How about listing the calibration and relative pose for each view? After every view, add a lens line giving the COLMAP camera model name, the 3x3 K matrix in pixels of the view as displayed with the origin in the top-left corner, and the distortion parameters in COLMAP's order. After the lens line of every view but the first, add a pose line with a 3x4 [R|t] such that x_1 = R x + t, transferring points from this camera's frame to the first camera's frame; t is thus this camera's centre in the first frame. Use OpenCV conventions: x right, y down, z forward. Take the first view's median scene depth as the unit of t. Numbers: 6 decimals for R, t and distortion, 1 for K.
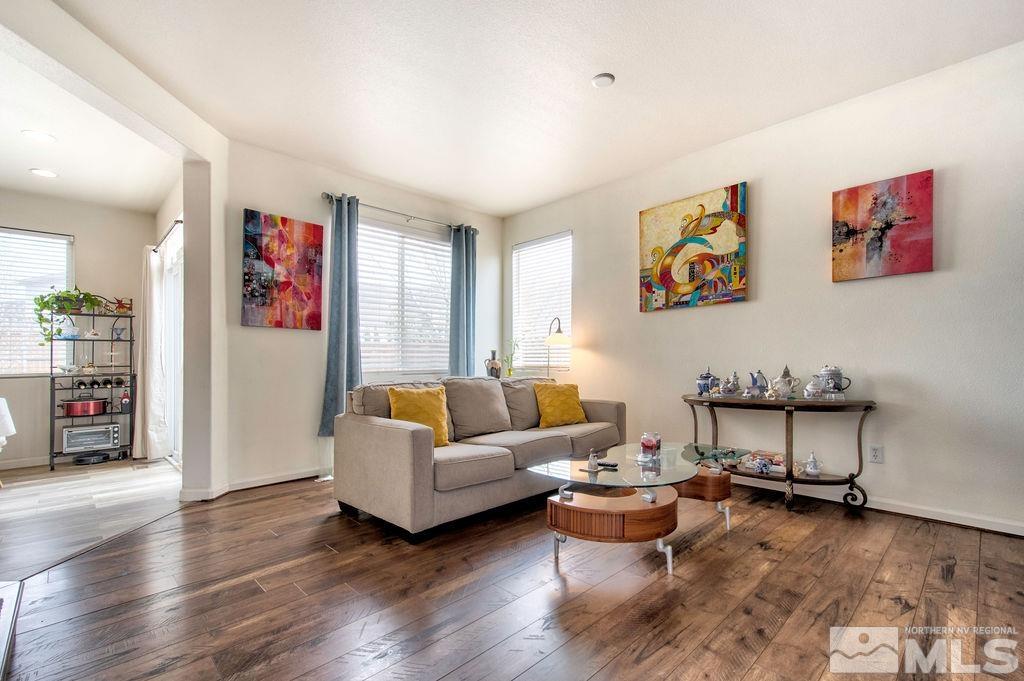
lens RADIAL K [[454.8, 0, 519.2], [0, 454.8, 354.9], [0, 0, 1]] dist [0.002782, -0.001740]
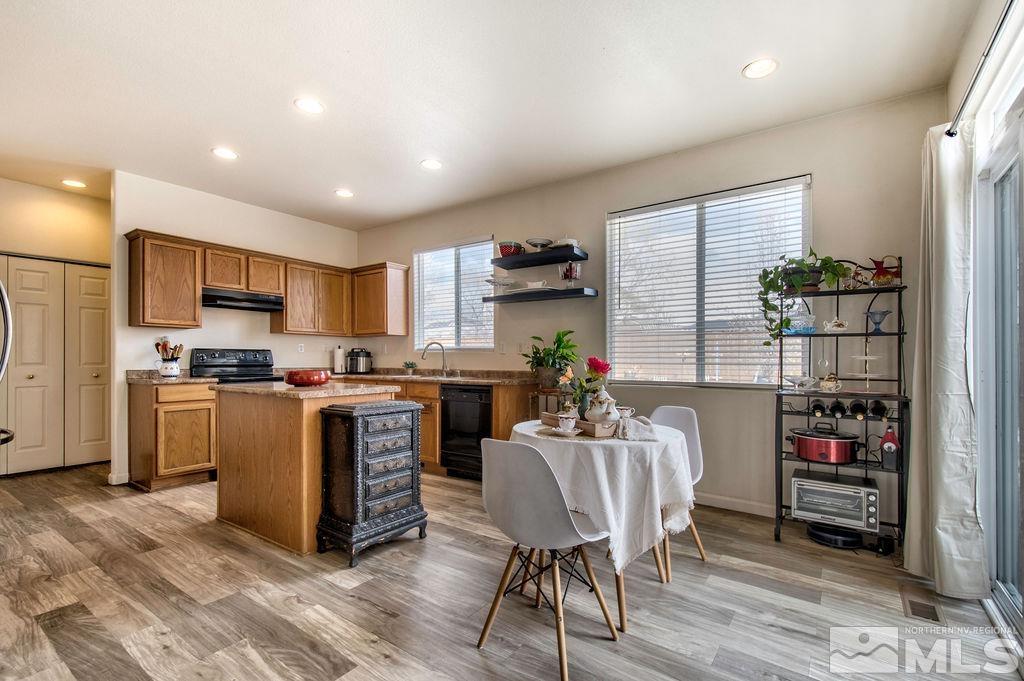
lens RADIAL K [[454.8, 0, 514.2], [0, 454.8, 350.7], [0, 0, 1]] dist [0.002782, -0.001740]
pose [[0.151984, 0.005074, -0.988370, -0.422405], [0.010075, 0.999927, 0.006682, -0.020402], [0.988332, -0.010973, 0.151922, 0.506594]]
